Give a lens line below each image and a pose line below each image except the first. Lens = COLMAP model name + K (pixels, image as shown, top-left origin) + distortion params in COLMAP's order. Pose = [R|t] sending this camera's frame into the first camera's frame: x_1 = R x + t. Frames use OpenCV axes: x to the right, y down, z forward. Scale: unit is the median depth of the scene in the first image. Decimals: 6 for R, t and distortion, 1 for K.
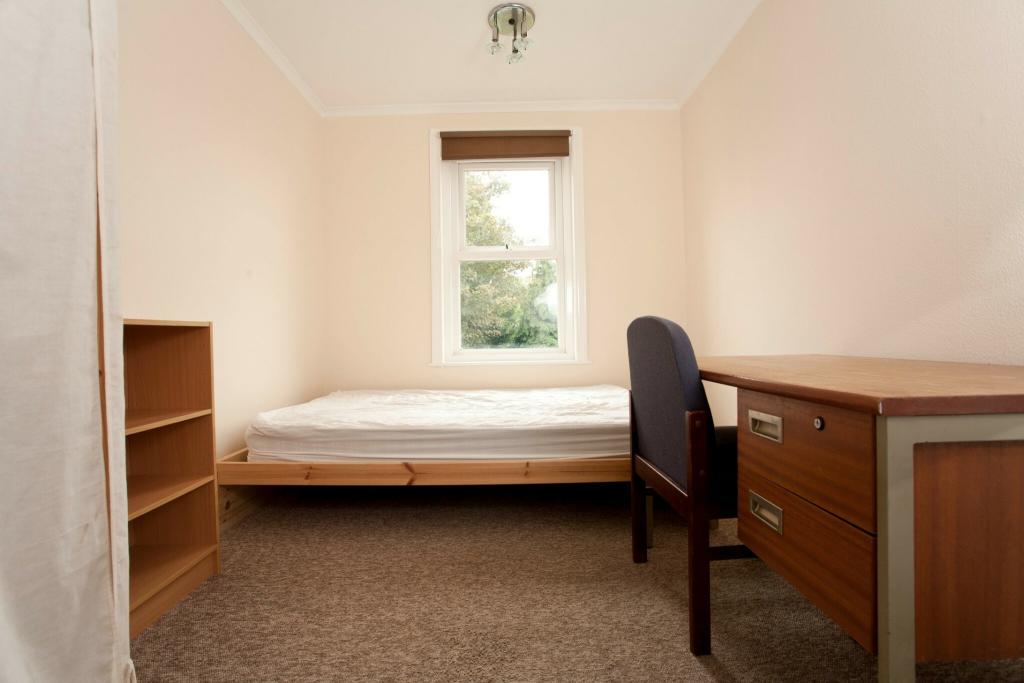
lens RADIAL K [[500.3, 0, 507.7], [0, 500.3, 341.3], [0, 0, 1]] dist [-0.071080, 0.032536]
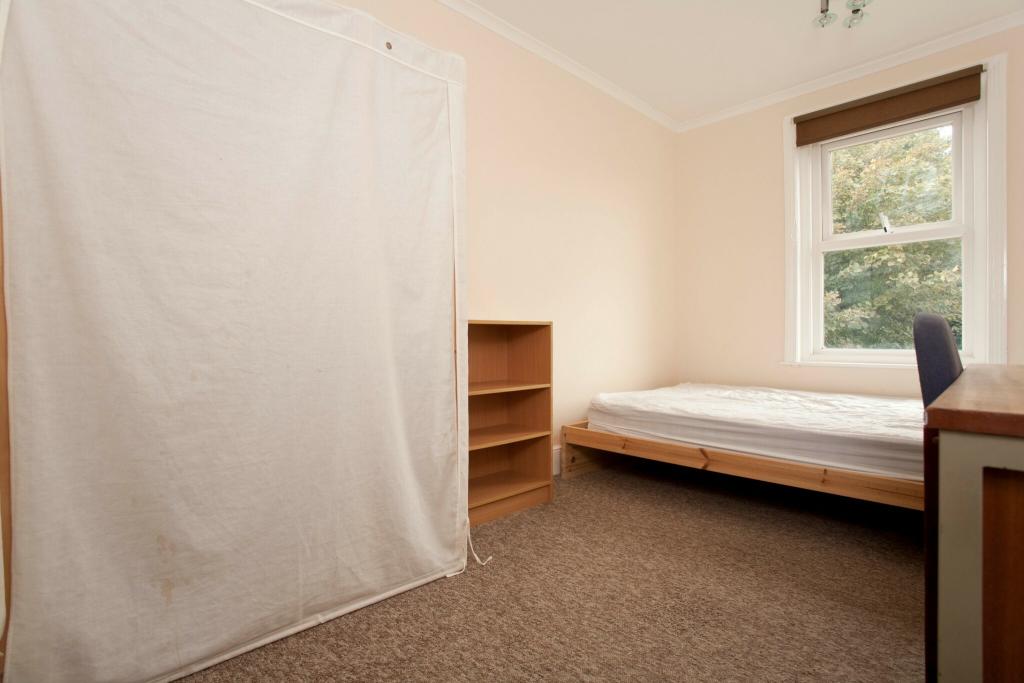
lens RADIAL K [[500.3, 0, 507.7], [0, 500.3, 341.3], [0, 0, 1]] dist [-0.071080, 0.032536]
pose [[0.687313, 0.021191, -0.726052, 0.302514], [-0.015343, 0.999775, 0.014655, -0.002344], [0.726199, 0.001067, 0.687483, -0.065226]]
